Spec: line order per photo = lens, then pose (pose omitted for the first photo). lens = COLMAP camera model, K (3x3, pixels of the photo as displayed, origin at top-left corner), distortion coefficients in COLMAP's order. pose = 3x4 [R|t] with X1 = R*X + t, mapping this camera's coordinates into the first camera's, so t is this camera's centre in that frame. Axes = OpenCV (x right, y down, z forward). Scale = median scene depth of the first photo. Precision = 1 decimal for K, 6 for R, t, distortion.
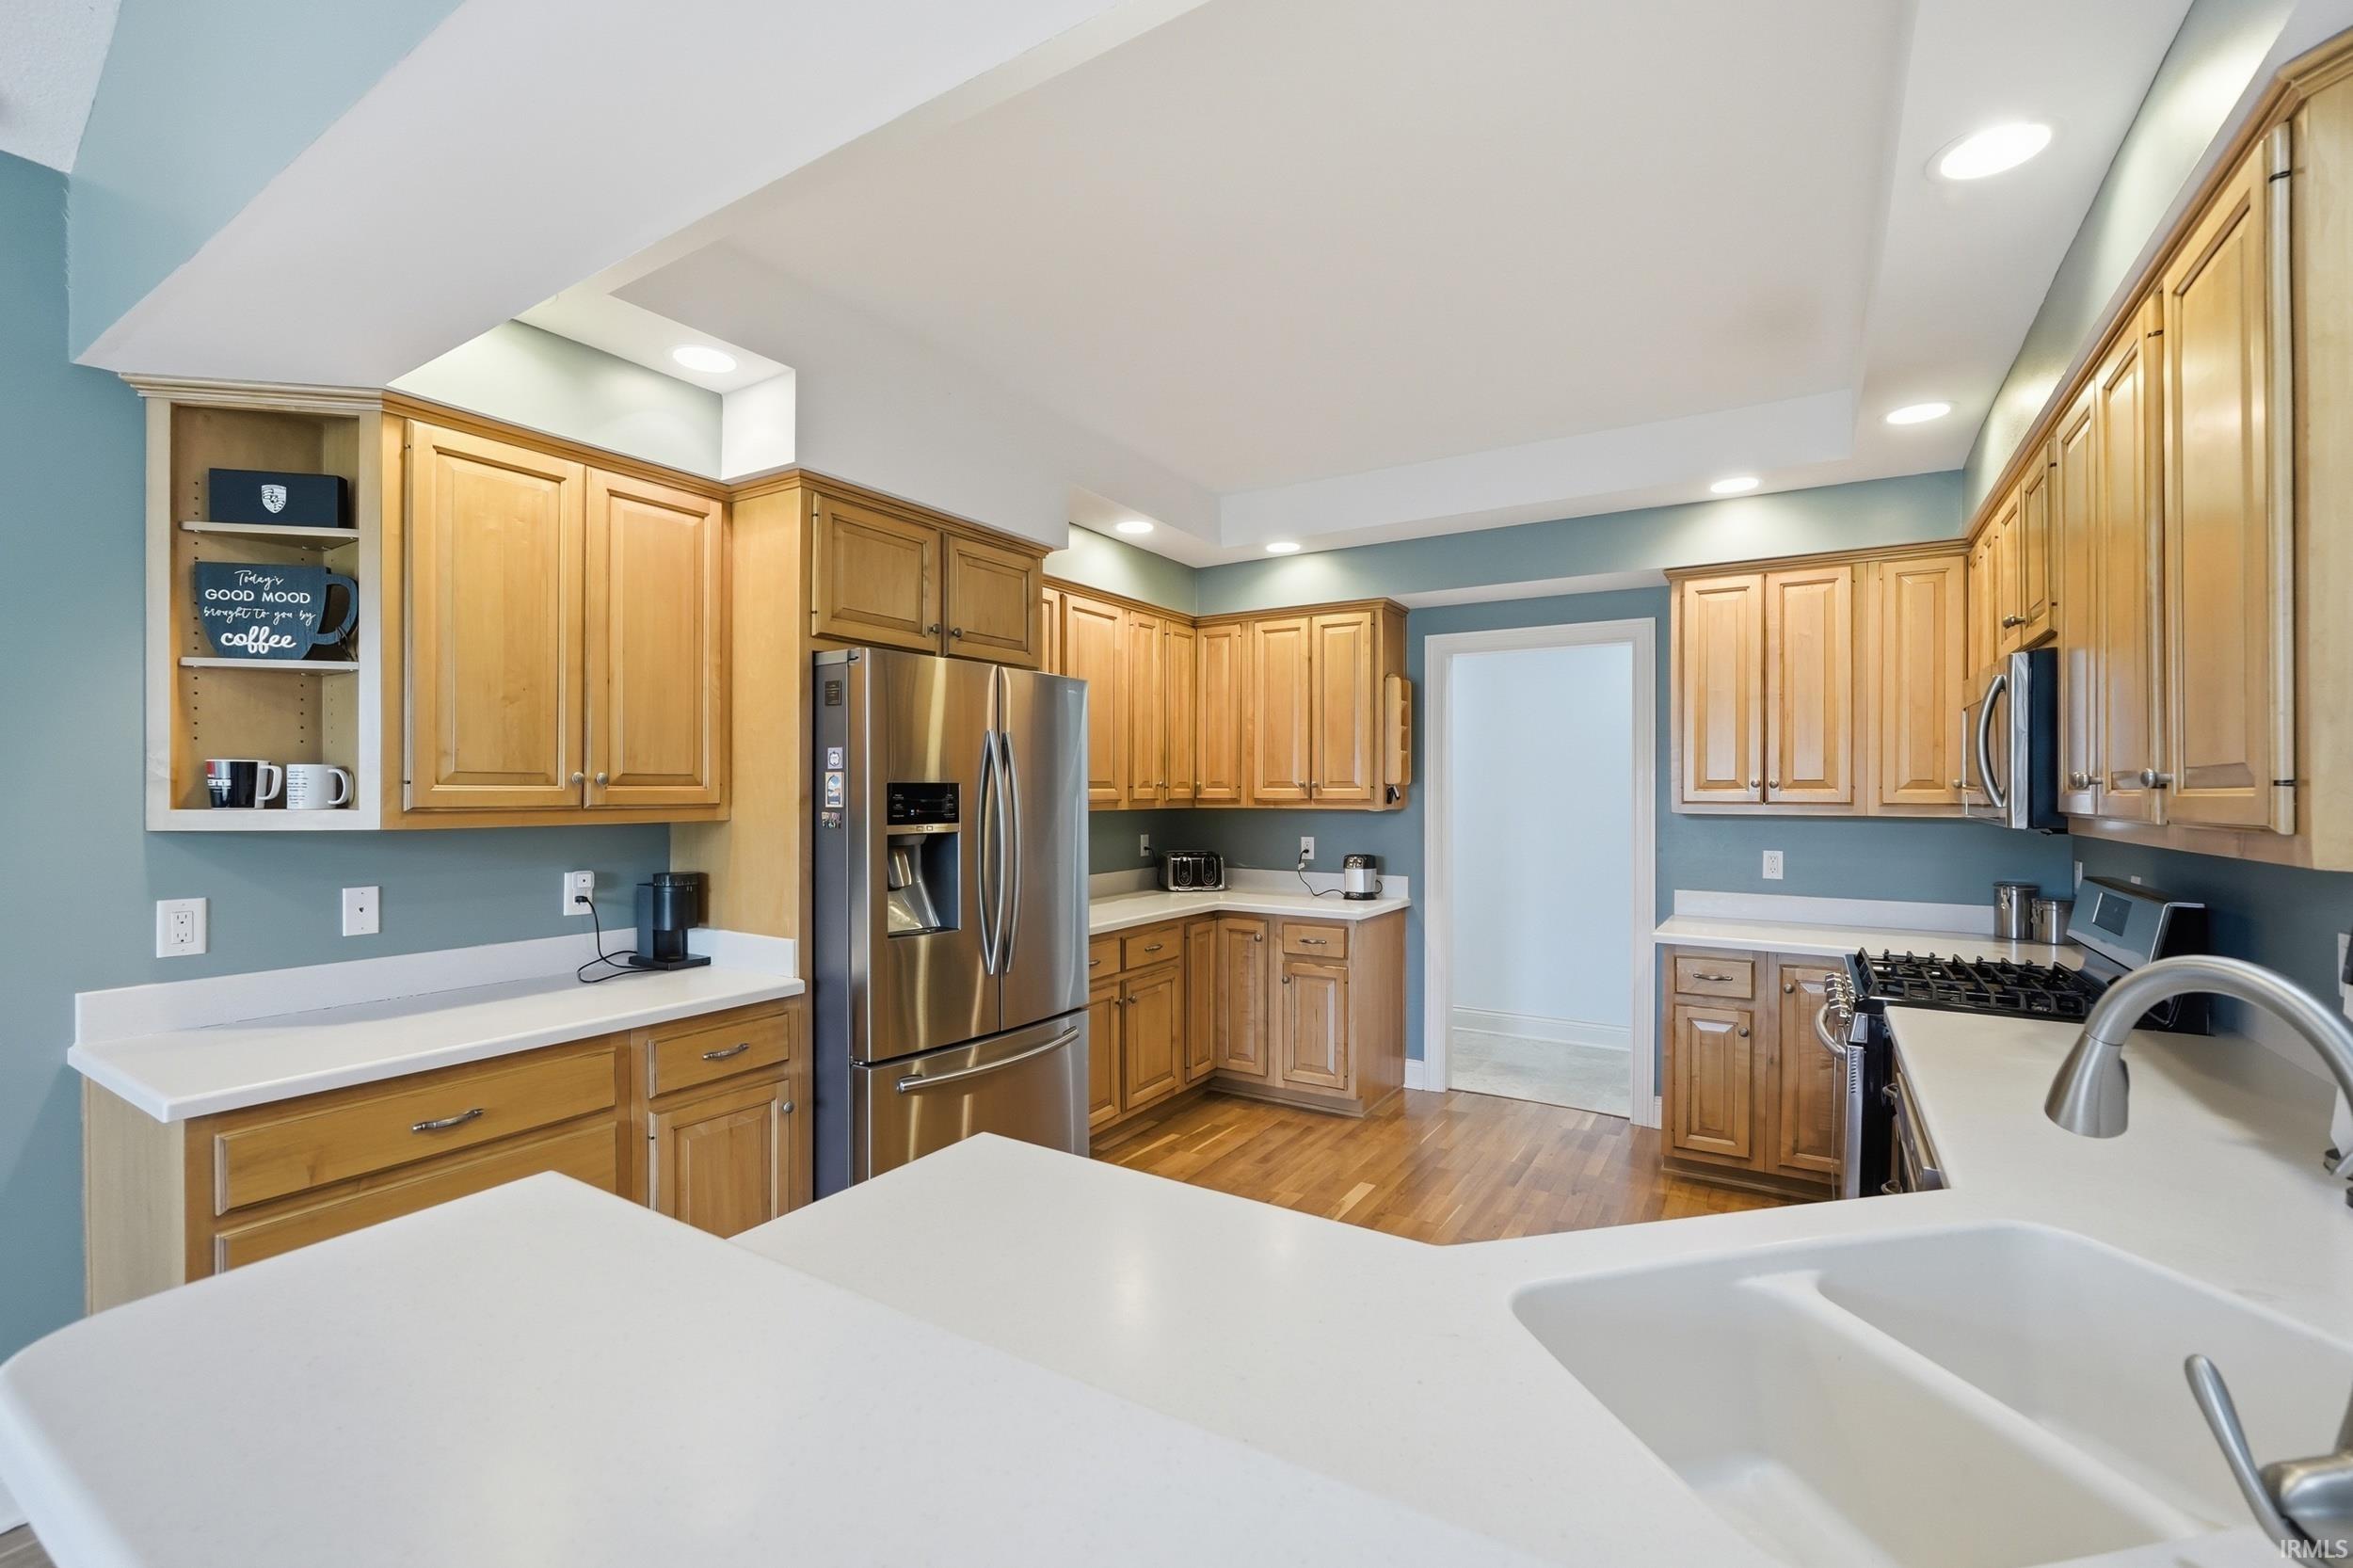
lens RADIAL K [[1009.9, 0, 1186.9], [0, 1009.9, 783.4], [0, 0, 1]] dist [-0.016009, 0.003729]
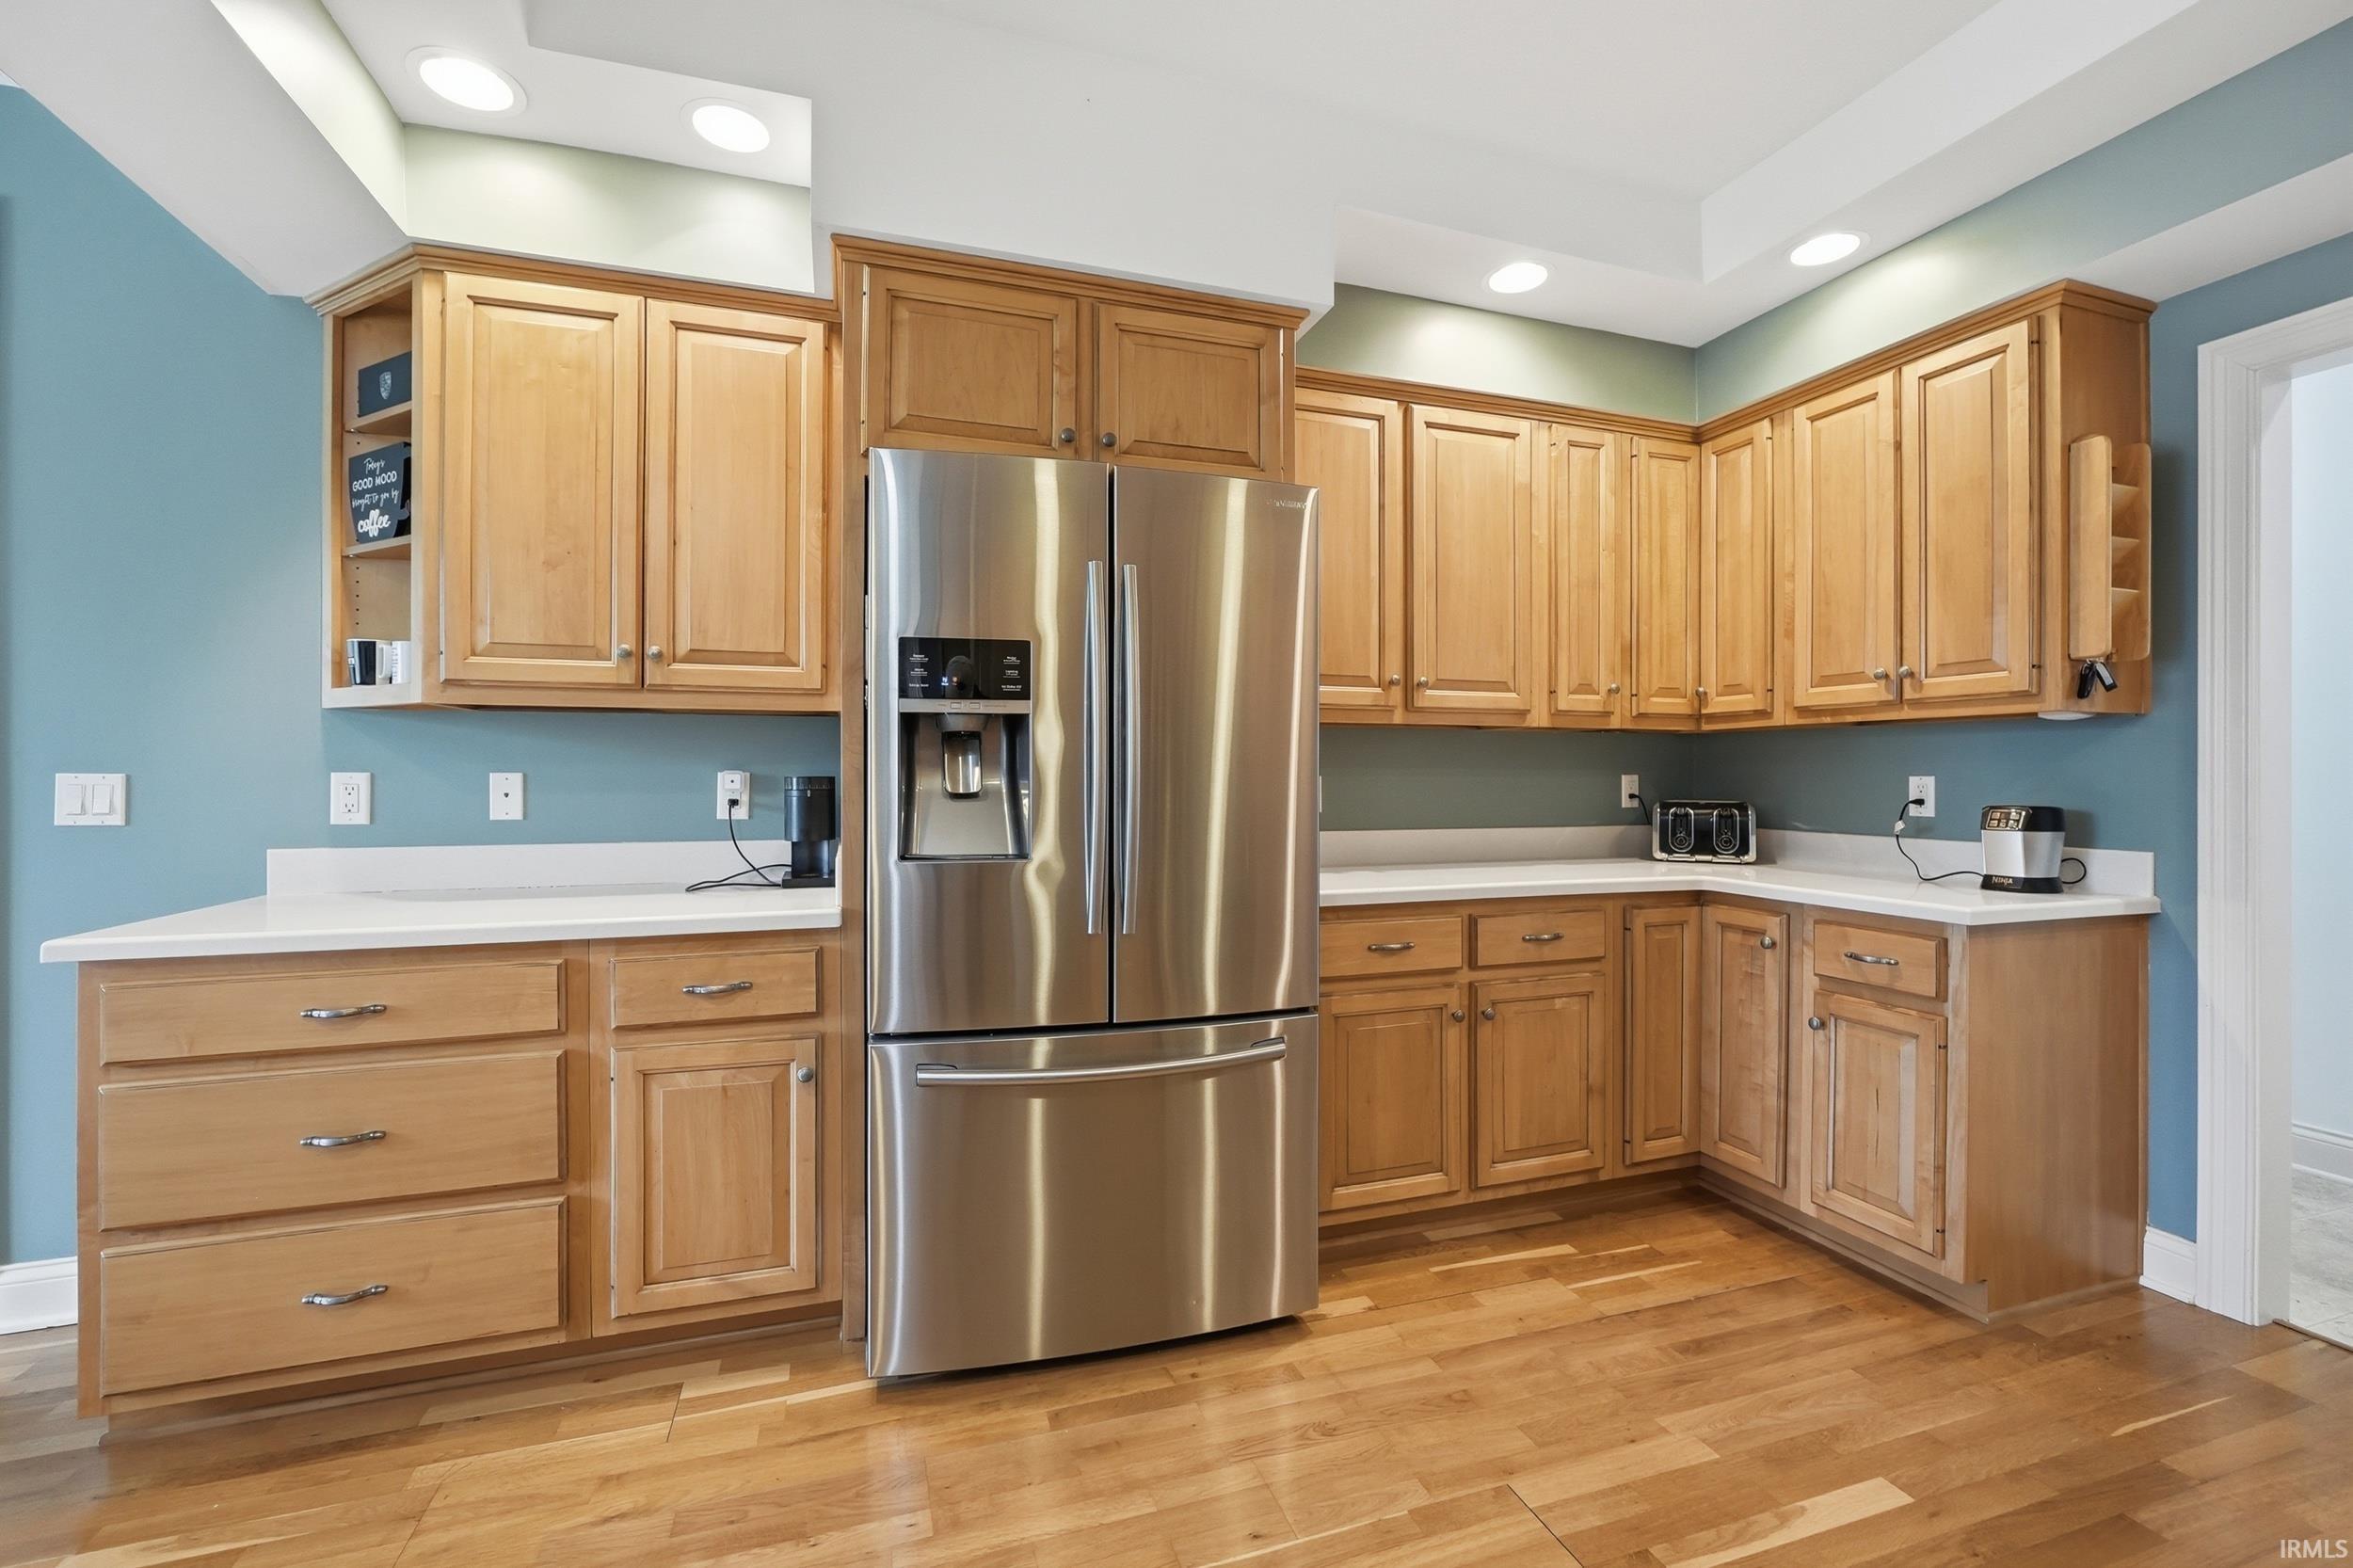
lens RADIAL K [[1009.9, 0, 1135.8], [0, 1009.9, 765.0], [0, 0, 1]] dist [-0.016009, 0.003729]
pose [[0.765398, -0.002269, -0.643554, 0.209634], [0.002753, 0.999996, -0.000252, 0.066807], [0.643552, -0.001579, 0.765401, 0.432462]]
